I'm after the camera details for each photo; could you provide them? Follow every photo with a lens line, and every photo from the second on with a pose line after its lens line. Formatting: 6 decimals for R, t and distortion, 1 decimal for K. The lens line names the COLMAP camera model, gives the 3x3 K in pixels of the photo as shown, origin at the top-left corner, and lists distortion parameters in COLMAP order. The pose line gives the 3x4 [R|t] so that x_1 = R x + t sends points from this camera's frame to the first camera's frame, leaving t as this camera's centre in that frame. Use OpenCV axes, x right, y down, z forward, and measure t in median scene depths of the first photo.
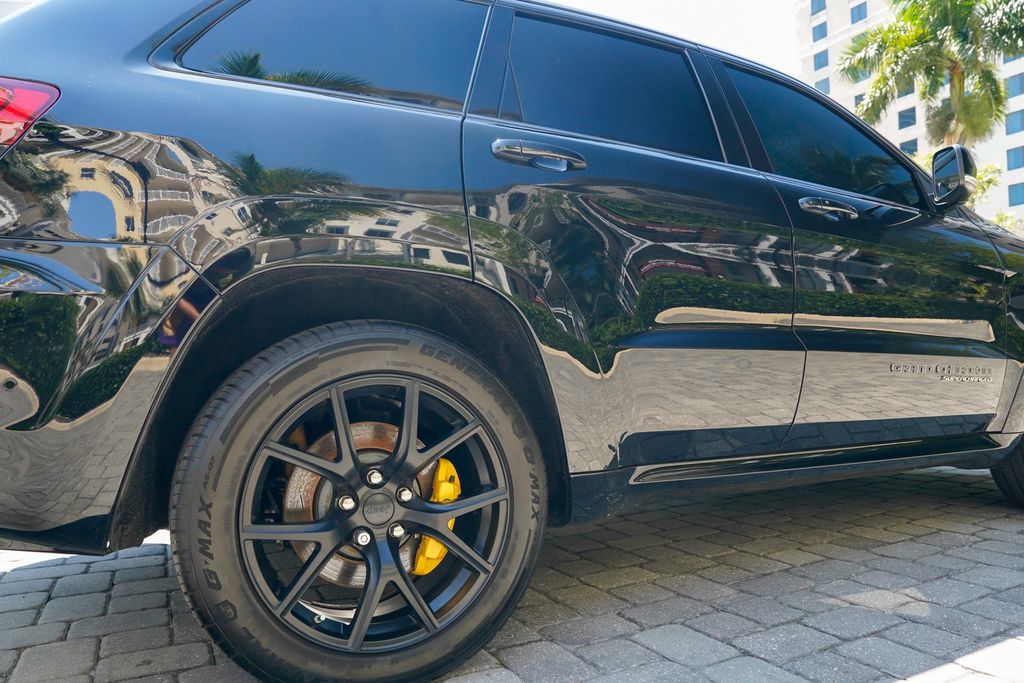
lens RADIAL K [[706.1, 0, 515.0], [0, 706.1, 343.7], [0, 0, 1]] dist [-0.121634, 0.085774]
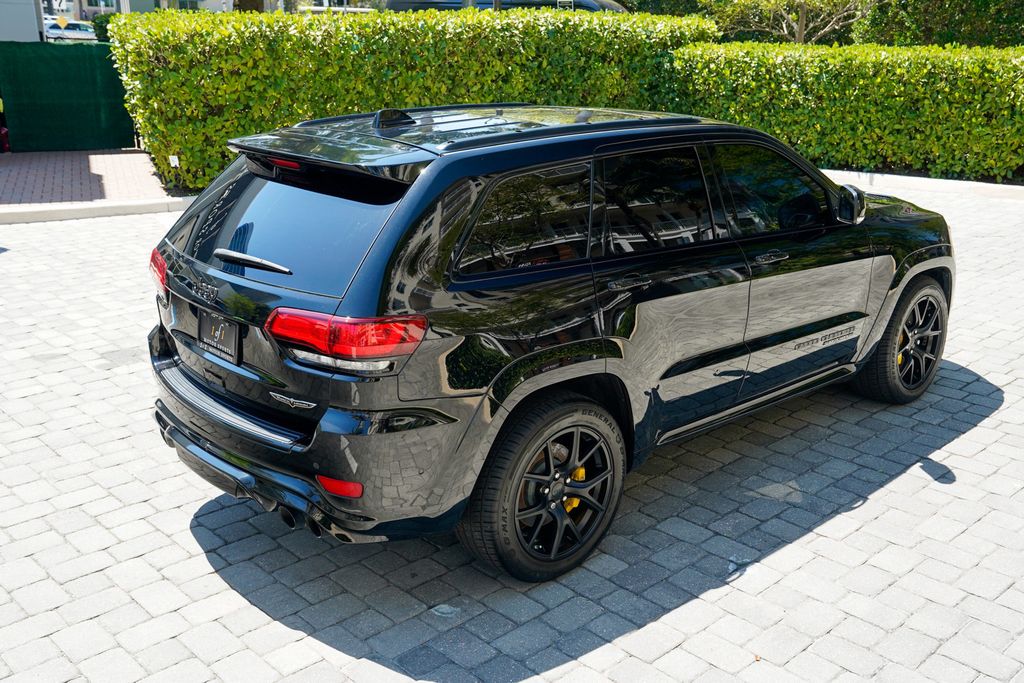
lens RADIAL K [[1005.4, 0, 512.0], [0, 1005.4, 341.5], [0, 0, 1]] dist [-0.020713, 0.137110]
pose [[0.963104, -0.056306, 0.263174, -0.968672], [-0.034622, 0.943824, 0.328630, -1.008412], [-0.266893, -0.325617, 0.907051, -1.298224]]
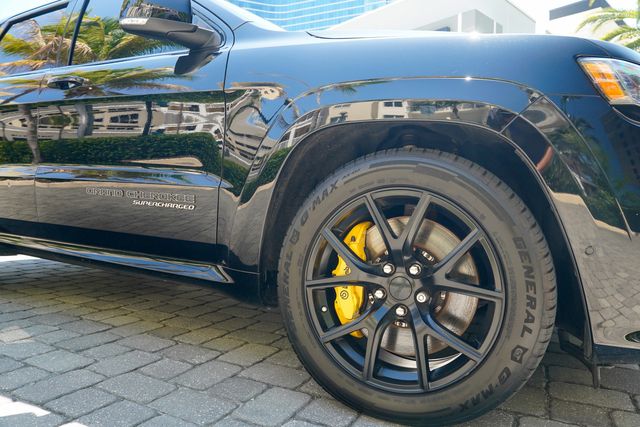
lens RADIAL K [[441.3, 0, 321.9], [0, 441.3, 214.9], [0, 0, 1]] dist [-0.121634, 0.085774]
pose [[0.579550, 0.056854, -0.812951, 2.097062], [-0.007789, 0.997904, 0.064237, 0.033317], [0.814900, -0.030897, 0.578778, 1.244744]]
